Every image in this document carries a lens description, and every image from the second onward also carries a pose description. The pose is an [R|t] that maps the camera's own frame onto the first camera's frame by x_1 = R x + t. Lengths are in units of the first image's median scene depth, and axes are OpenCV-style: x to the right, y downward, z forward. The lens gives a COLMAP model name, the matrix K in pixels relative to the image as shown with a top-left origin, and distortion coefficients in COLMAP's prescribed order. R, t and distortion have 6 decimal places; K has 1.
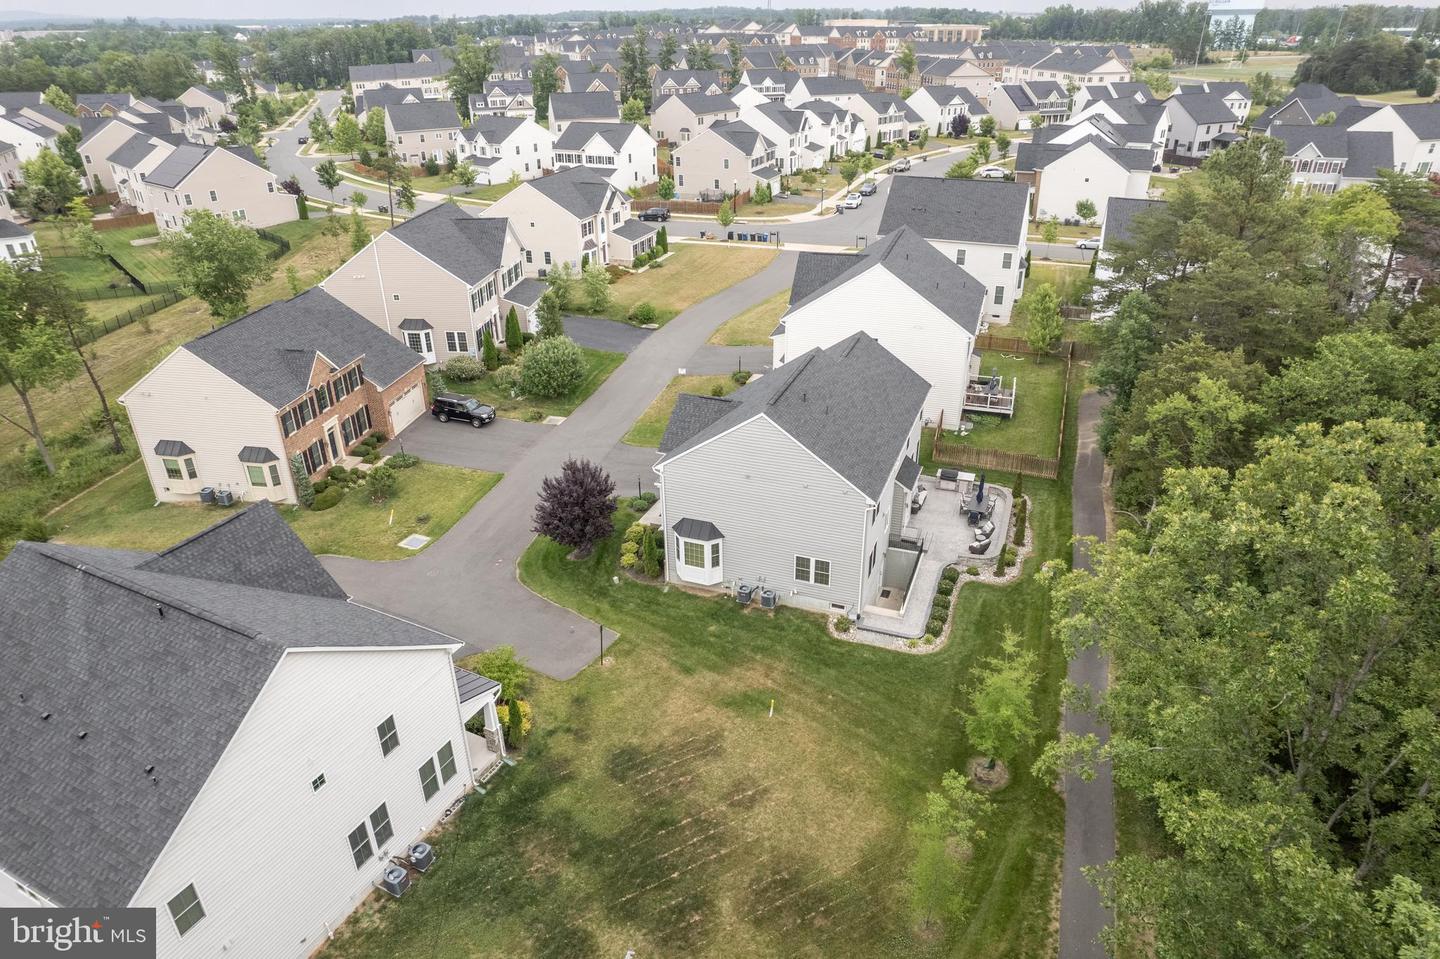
lens RADIAL K [[921.0, 0, 719.9], [0, 921.0, 476.5], [0, 0, 1]] dist [-0.017178, 0.004605]
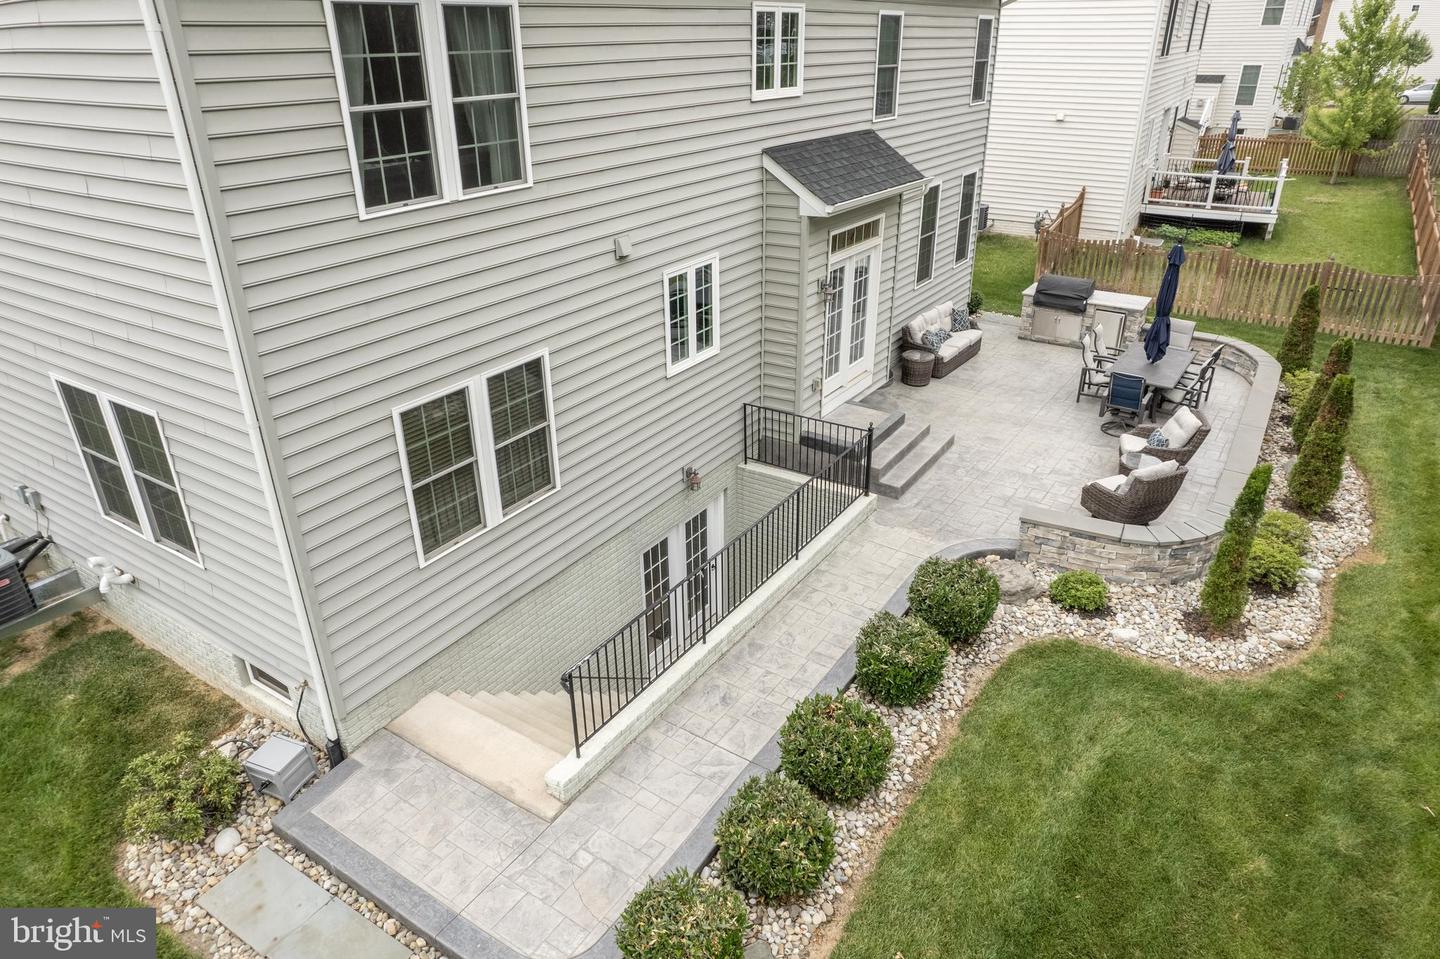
lens RADIAL K [[921.0, 0, 721.6], [0, 921.0, 485.9], [0, 0, 1]] dist [-0.017178, 0.004605]
pose [[0.978040, 0.100584, -0.182541, 0.227589], [-0.100556, 0.994887, 0.009429, 0.083257], [0.182556, 0.009133, 0.983153, 0.768649]]
